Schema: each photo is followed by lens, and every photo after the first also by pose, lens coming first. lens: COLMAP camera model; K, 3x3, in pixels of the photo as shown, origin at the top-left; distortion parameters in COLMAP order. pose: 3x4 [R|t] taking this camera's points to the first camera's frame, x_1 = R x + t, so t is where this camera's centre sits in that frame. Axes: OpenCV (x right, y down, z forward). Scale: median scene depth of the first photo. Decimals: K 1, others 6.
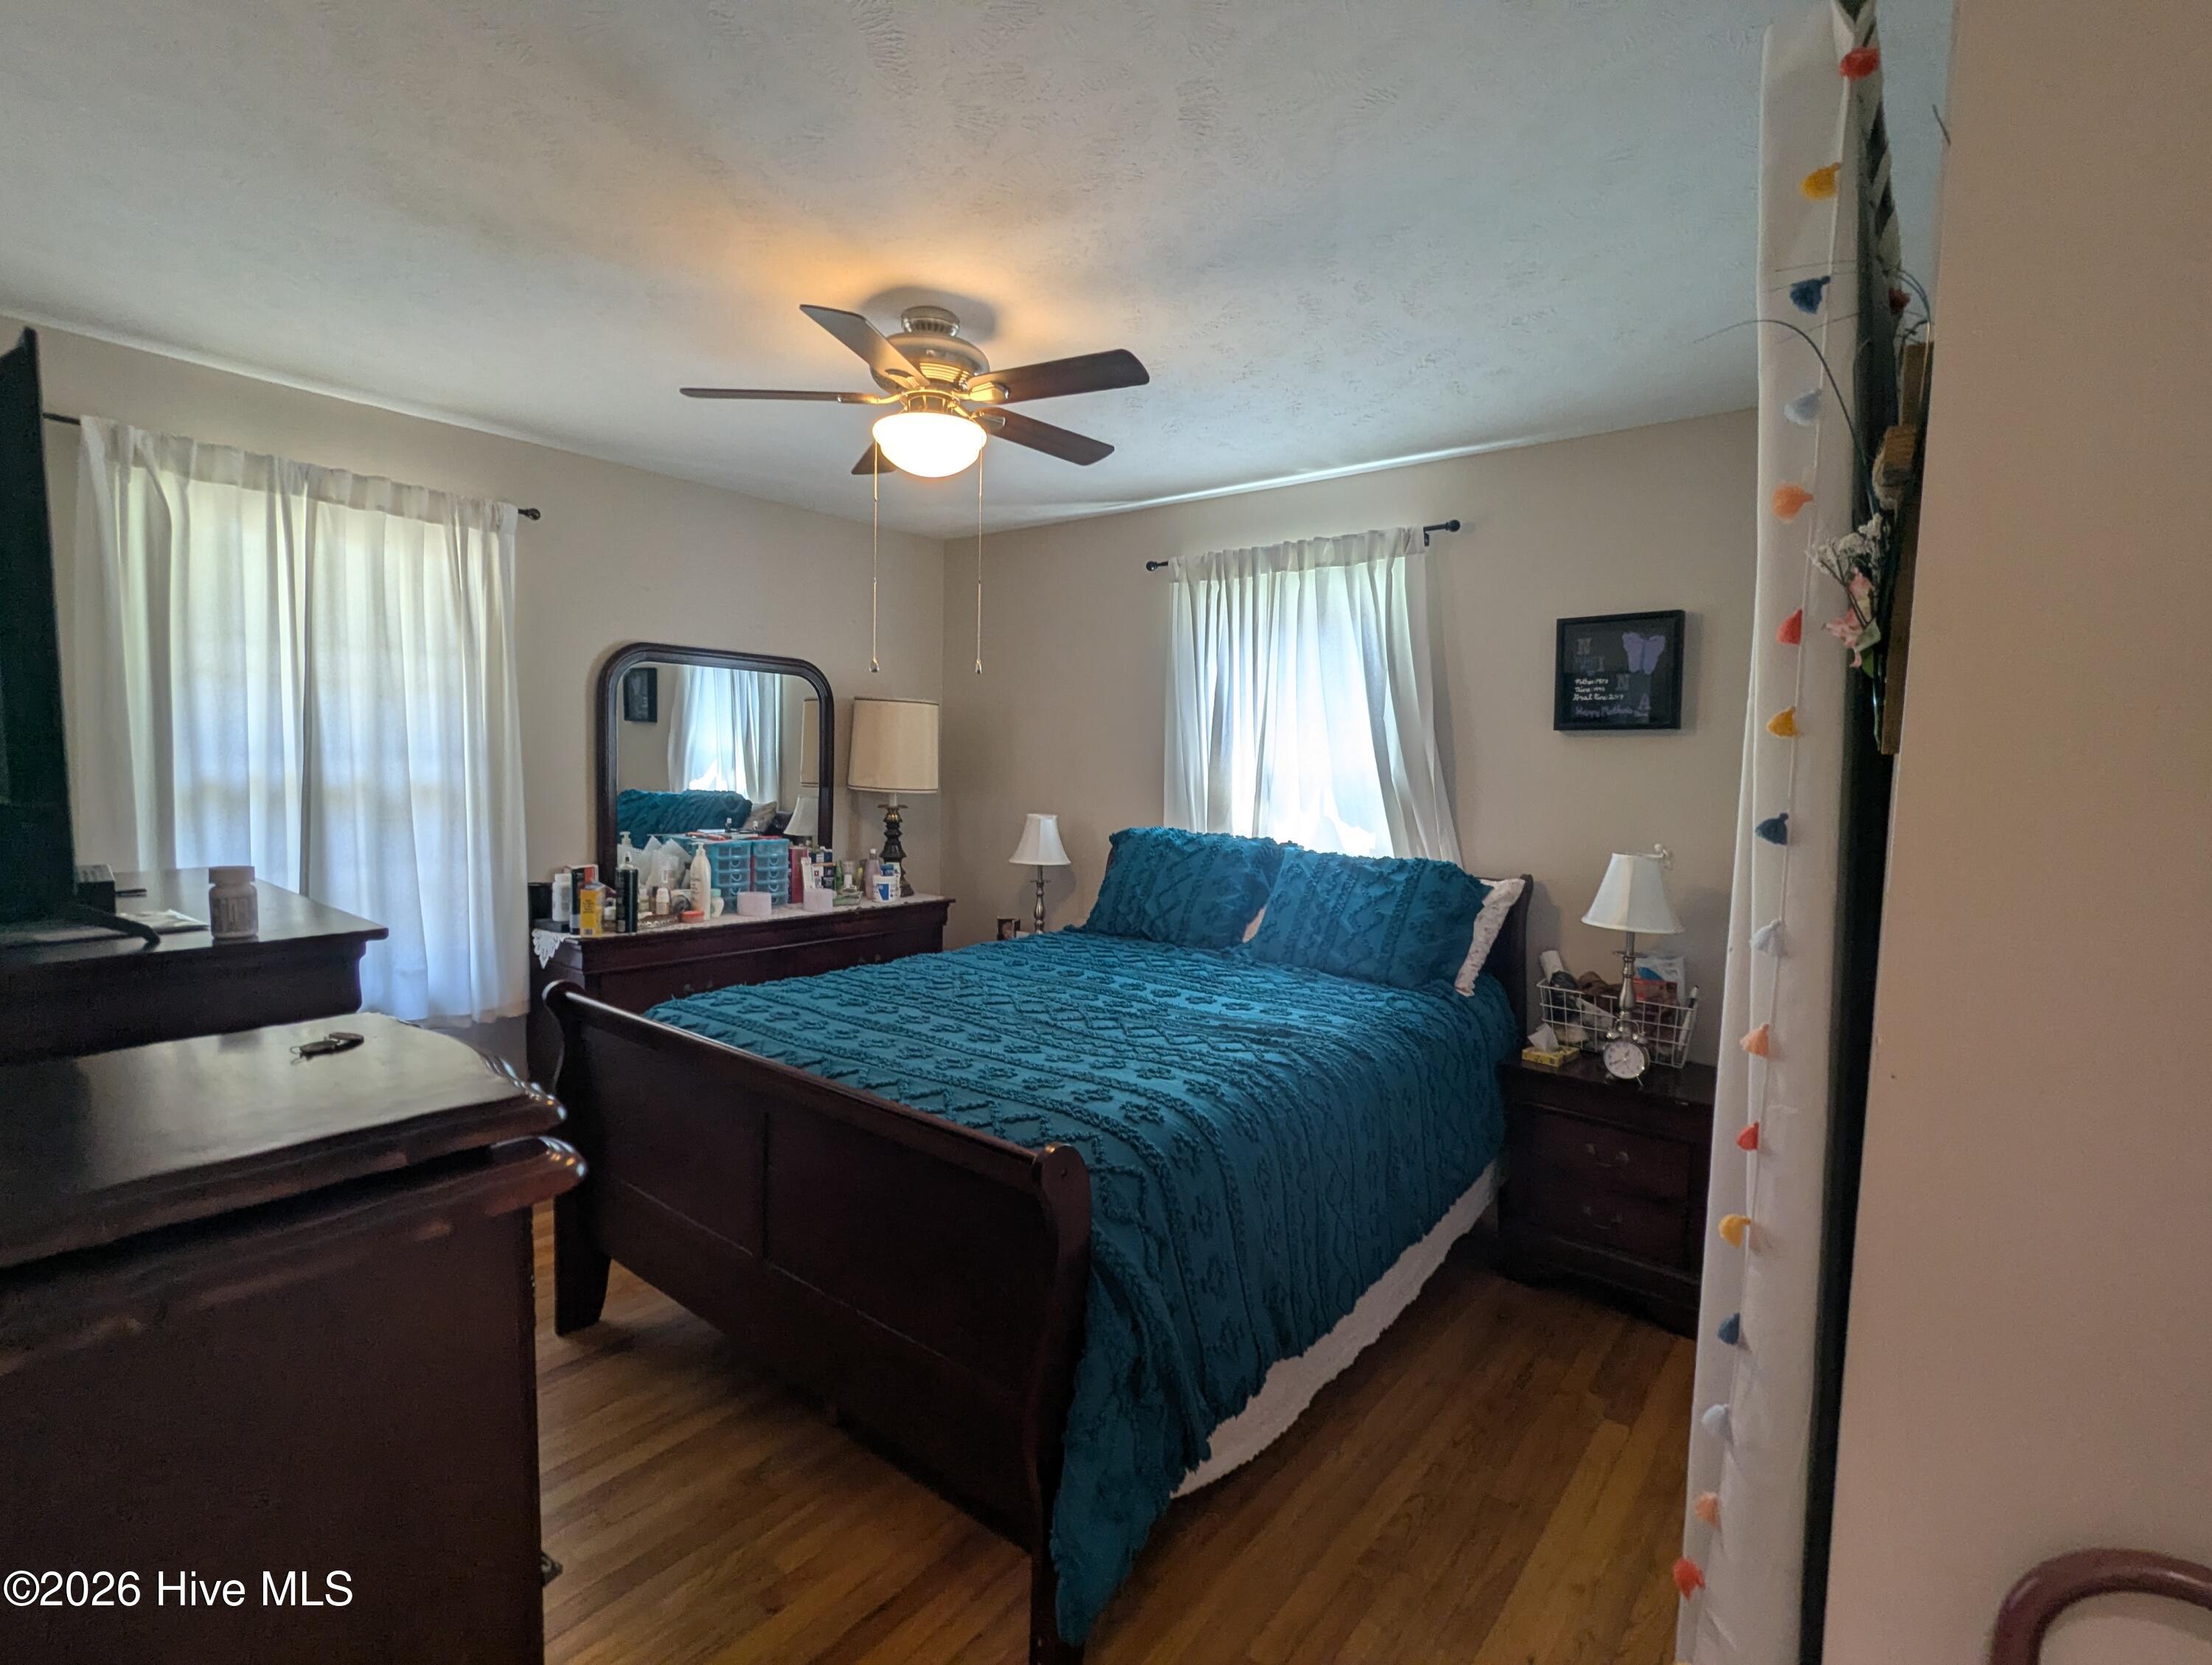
lens RADIAL K [[1039.1, 0, 1106.0], [0, 1039.1, 832.5], [0, 0, 1]] dist [-0.000077, 0.001026]
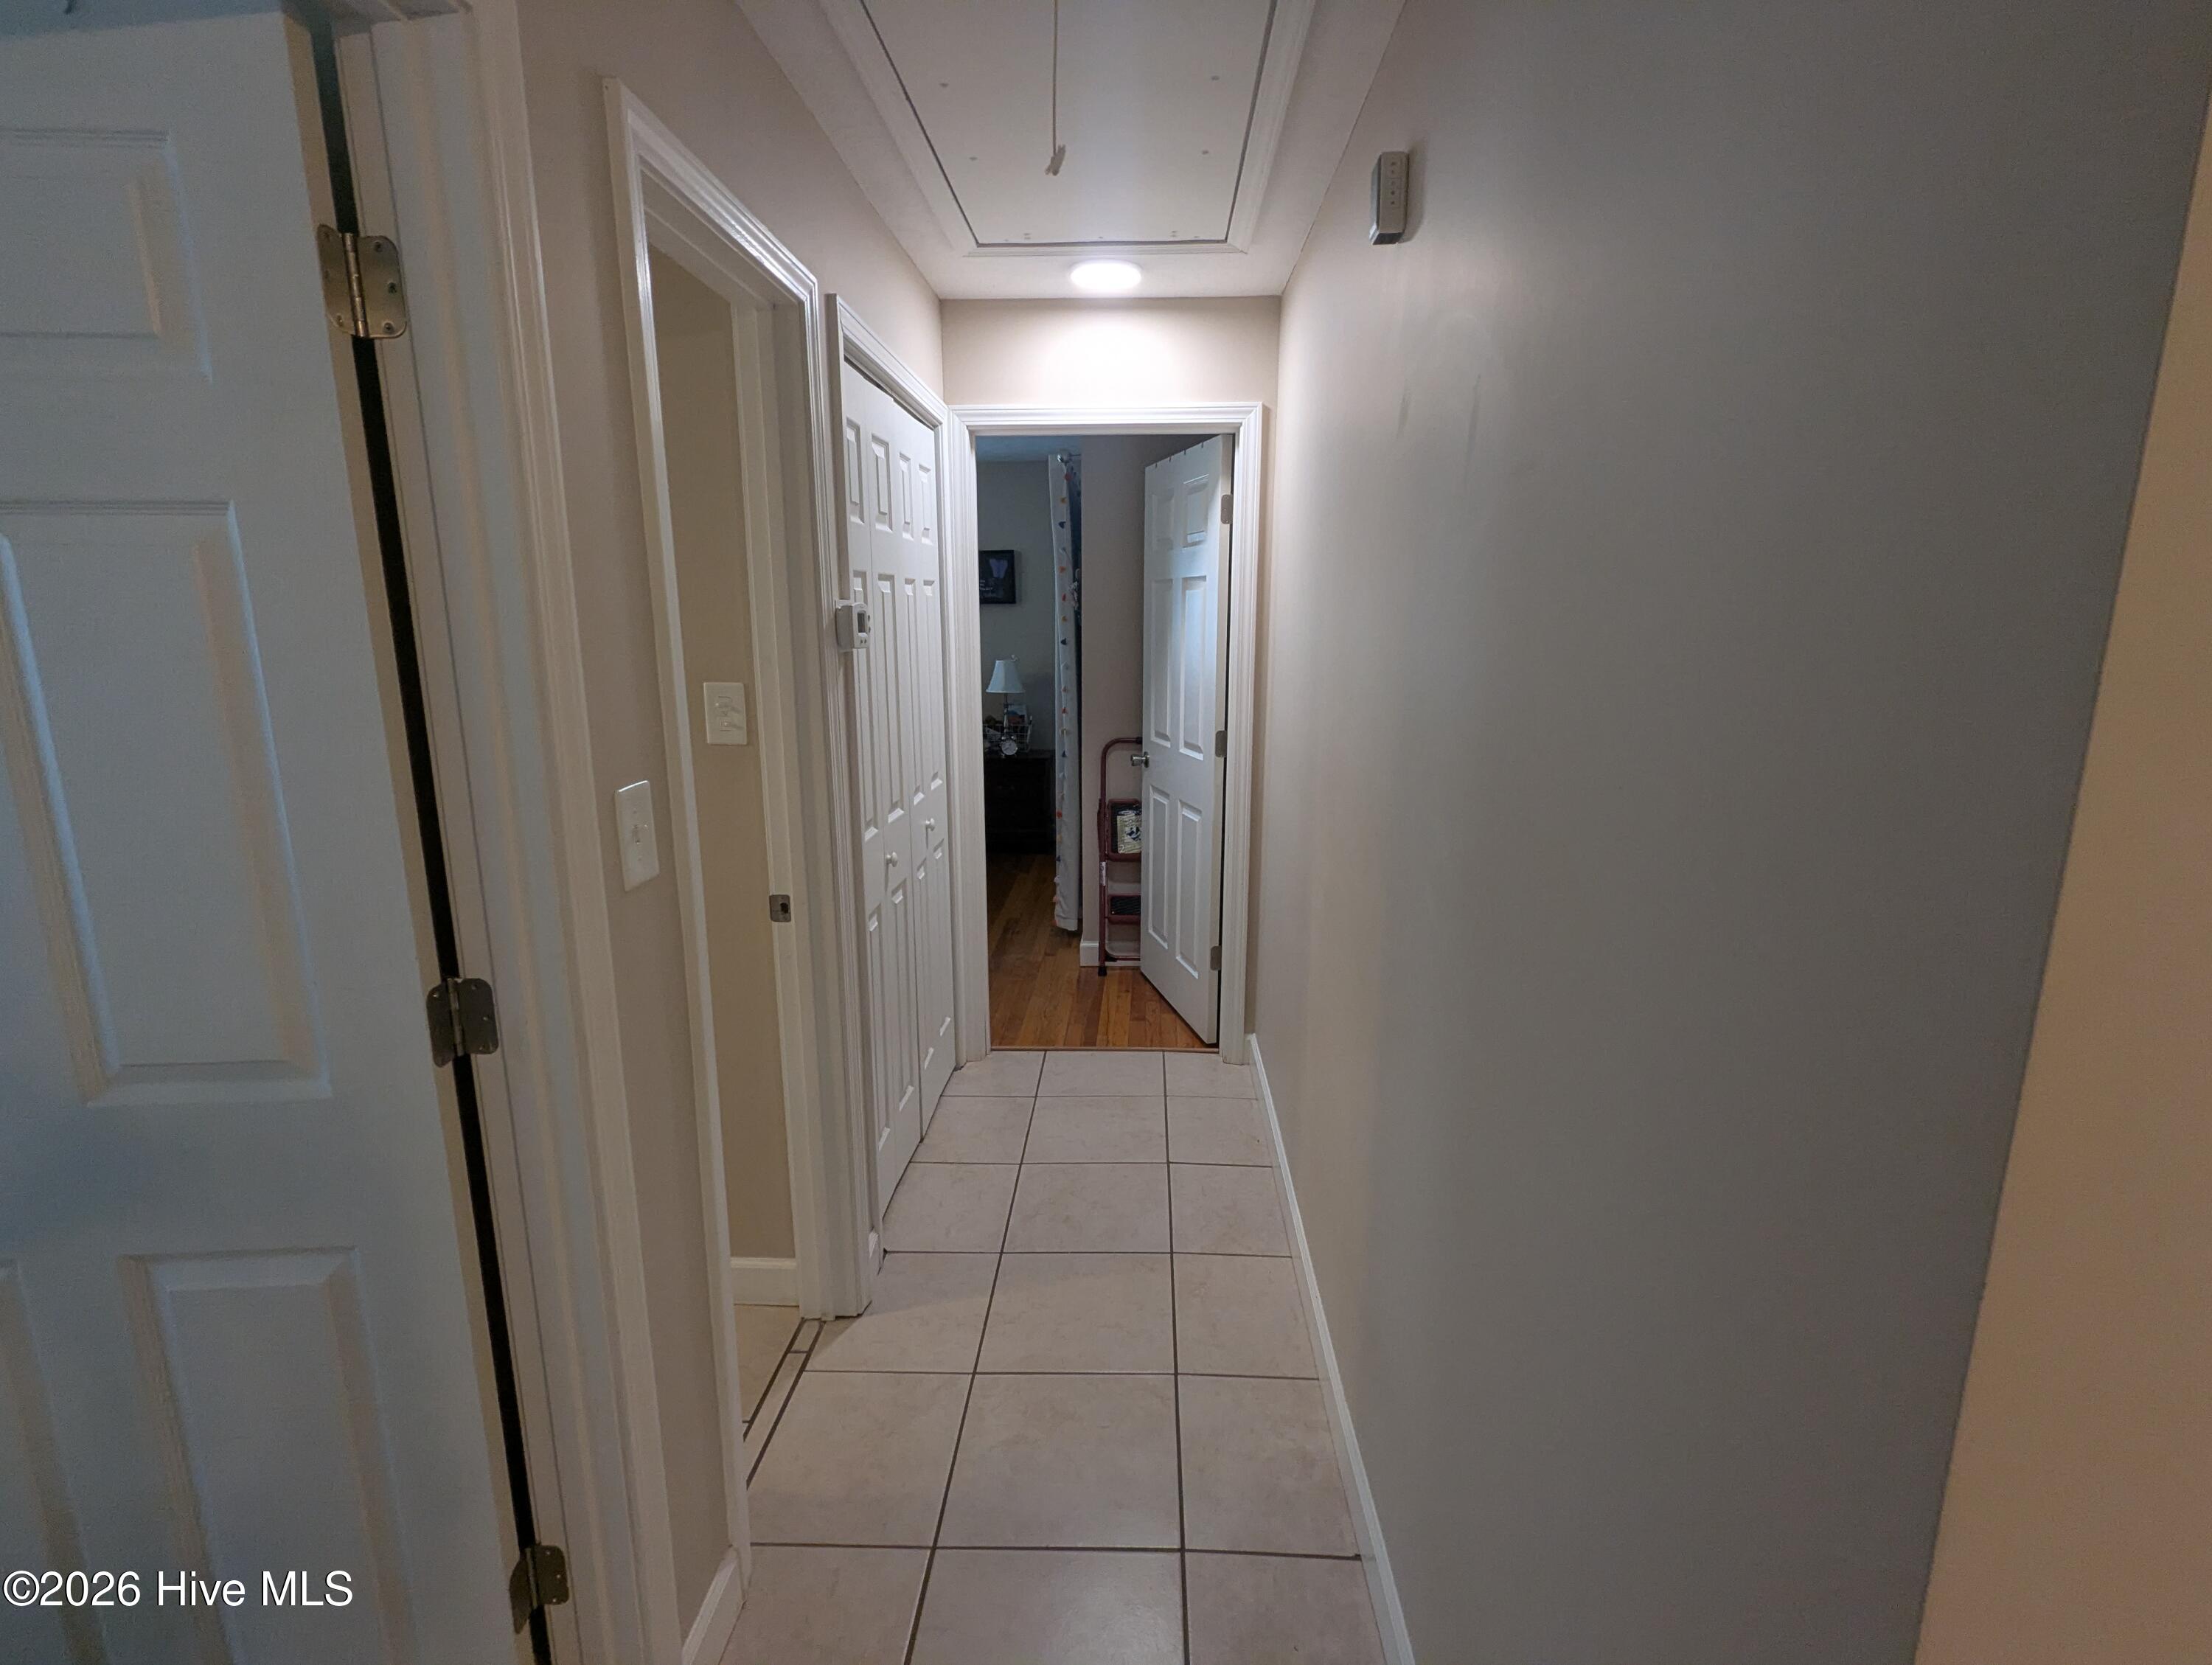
lens RADIAL K [[1039.1, 0, 1106.0], [0, 1039.1, 832.5], [0, 0, 1]] dist [-0.000077, 0.001026]
pose [[0.800833, -0.149748, 0.579864, -0.709799], [0.061691, 0.983711, 0.168841, 0.021838], [-0.595703, -0.099441, 0.797026, -1.016062]]
